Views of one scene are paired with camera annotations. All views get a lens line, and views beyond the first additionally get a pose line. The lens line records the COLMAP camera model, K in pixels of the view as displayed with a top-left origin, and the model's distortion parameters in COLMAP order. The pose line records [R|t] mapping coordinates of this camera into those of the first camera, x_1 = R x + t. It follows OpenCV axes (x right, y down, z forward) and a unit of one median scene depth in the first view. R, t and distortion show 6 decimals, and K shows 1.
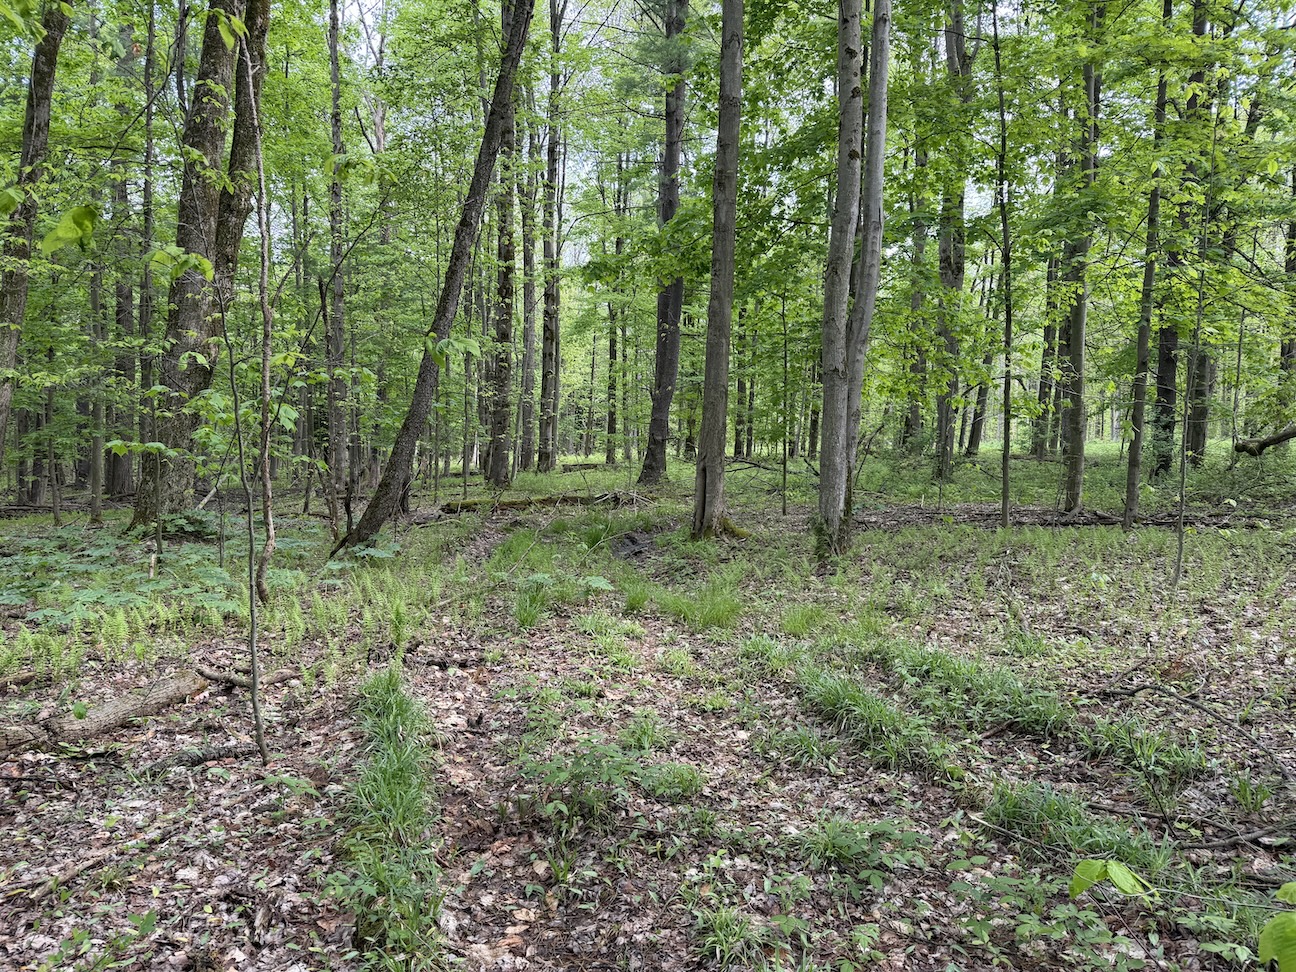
lens RADIAL K [[902.4, 0, 647.5], [0, 902.4, 485.0], [0, 0, 1]] dist [-0.004461, -0.002497]
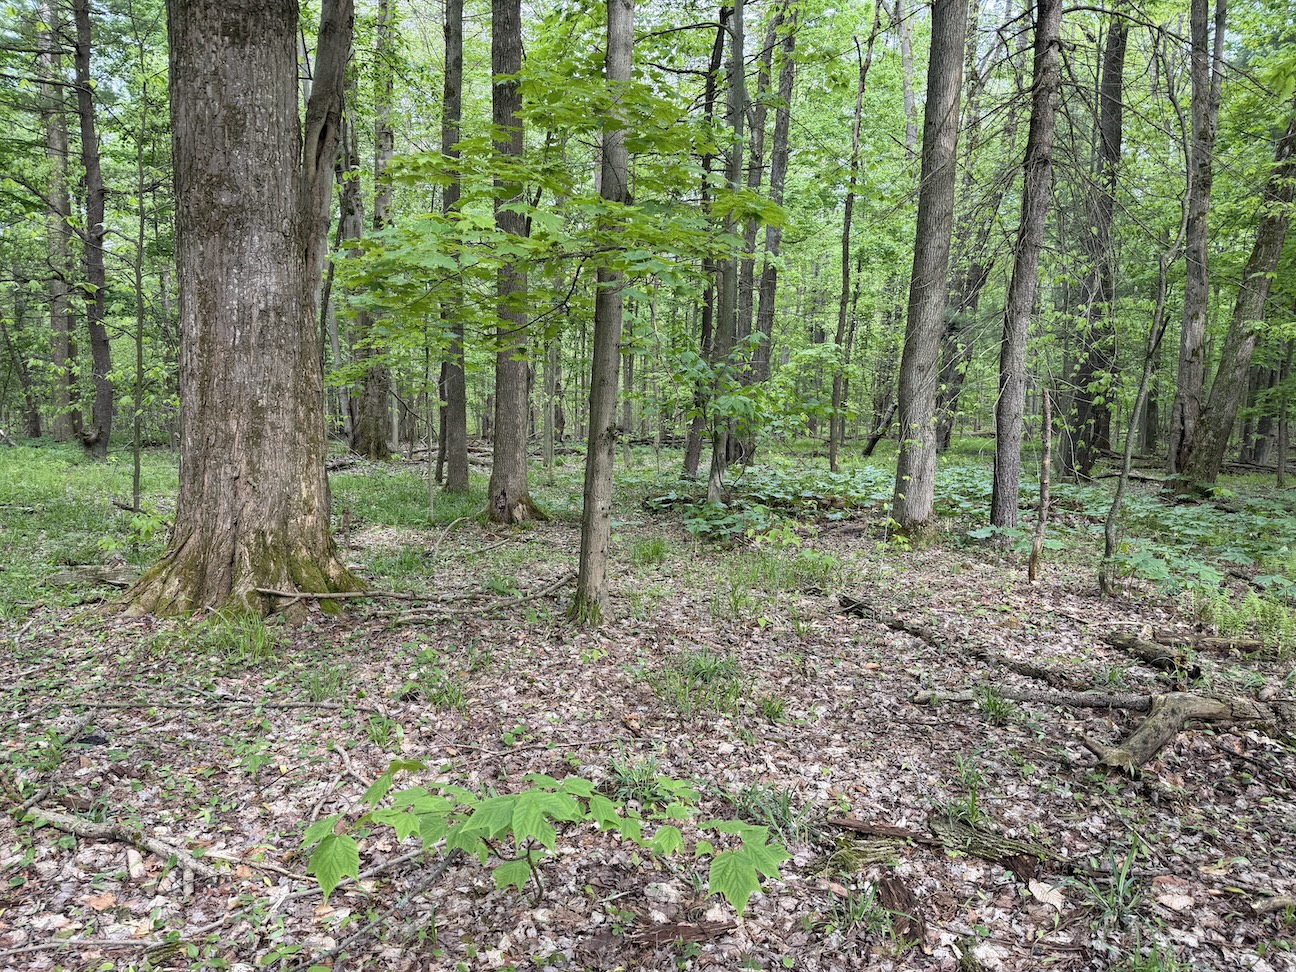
lens RADIAL K [[902.4, 0, 647.2], [0, 902.4, 486.0], [0, 0, 1]] dist [-0.004461, -0.002497]
pose [[0.372102, 0.111808, -0.921433, -0.102767], [-0.070266, 0.993263, 0.092149, 0.010455], [0.925529, 0.030456, 0.377451, 0.080637]]
